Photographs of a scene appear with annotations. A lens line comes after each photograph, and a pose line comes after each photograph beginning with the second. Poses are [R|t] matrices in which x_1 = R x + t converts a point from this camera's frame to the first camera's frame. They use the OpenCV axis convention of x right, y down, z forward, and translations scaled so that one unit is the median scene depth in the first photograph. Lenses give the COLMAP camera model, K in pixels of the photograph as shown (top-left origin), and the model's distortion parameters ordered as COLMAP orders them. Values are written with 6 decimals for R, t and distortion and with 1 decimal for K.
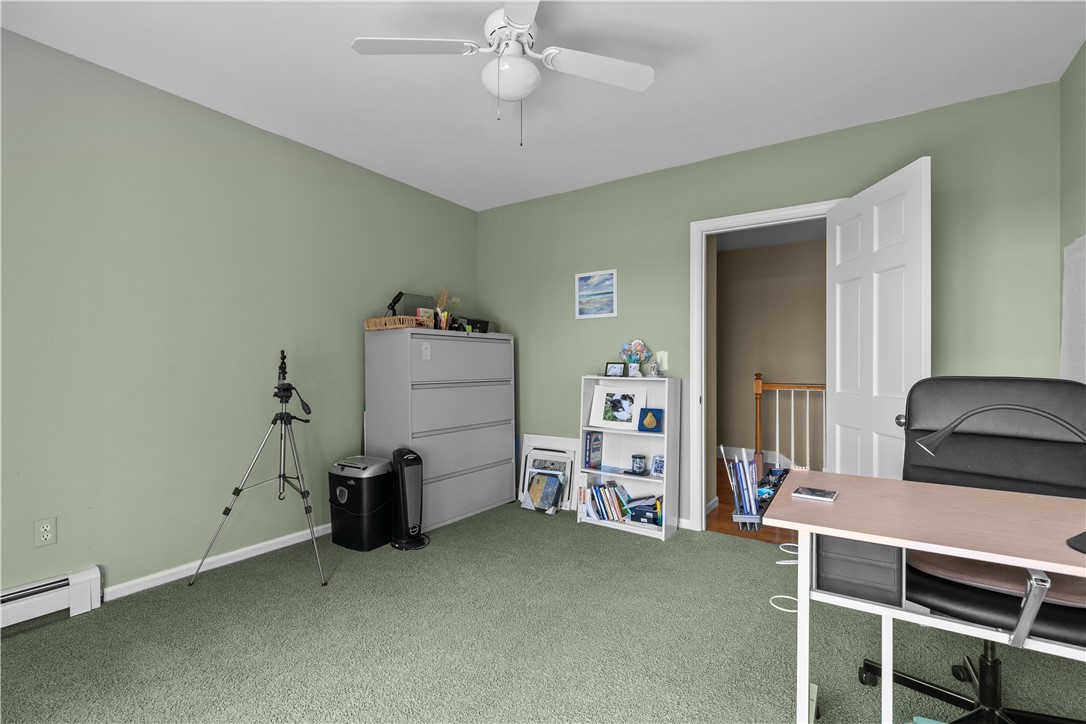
lens RADIAL K [[496.9, 0, 543.0], [0, 496.9, 362.0], [0, 0, 1]] dist [0.000579, -0.000077]
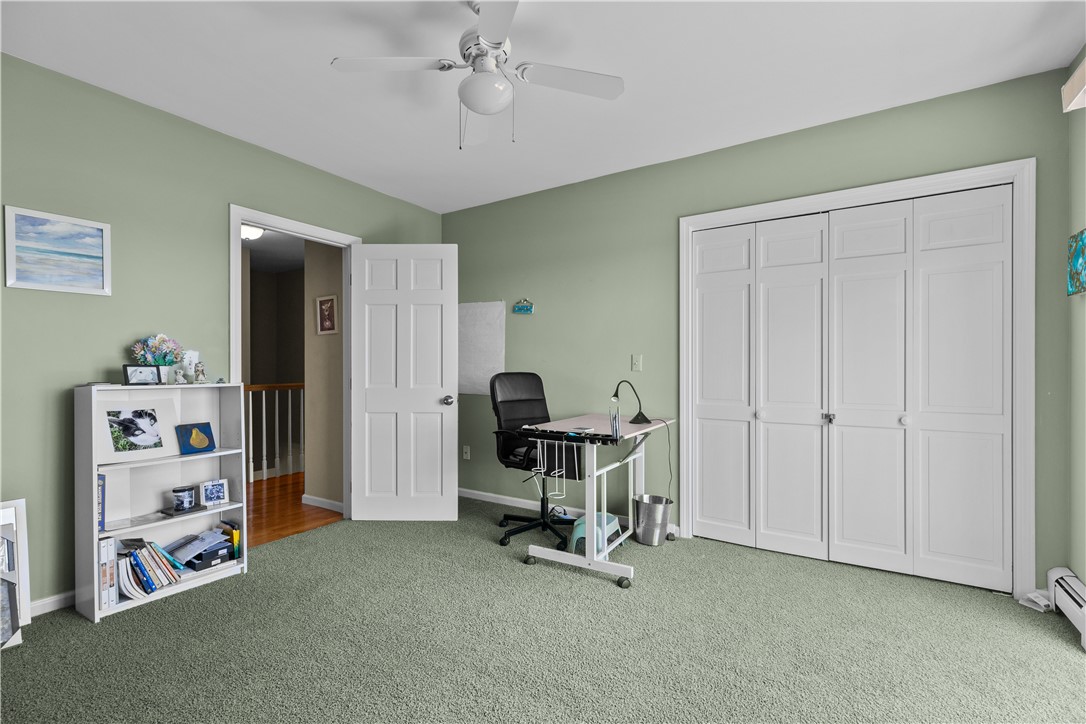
lens RADIAL K [[481.5, 0, 538.9], [0, 481.5, 370.3], [0, 0, 1]] dist [0.000320, -0.000153]
pose [[-0.018693, -0.007559, 0.999797, -0.527666], [0.002157, 0.999969, 0.007601, 0.004850], [-0.999823, 0.002299, -0.018676, 0.450817]]
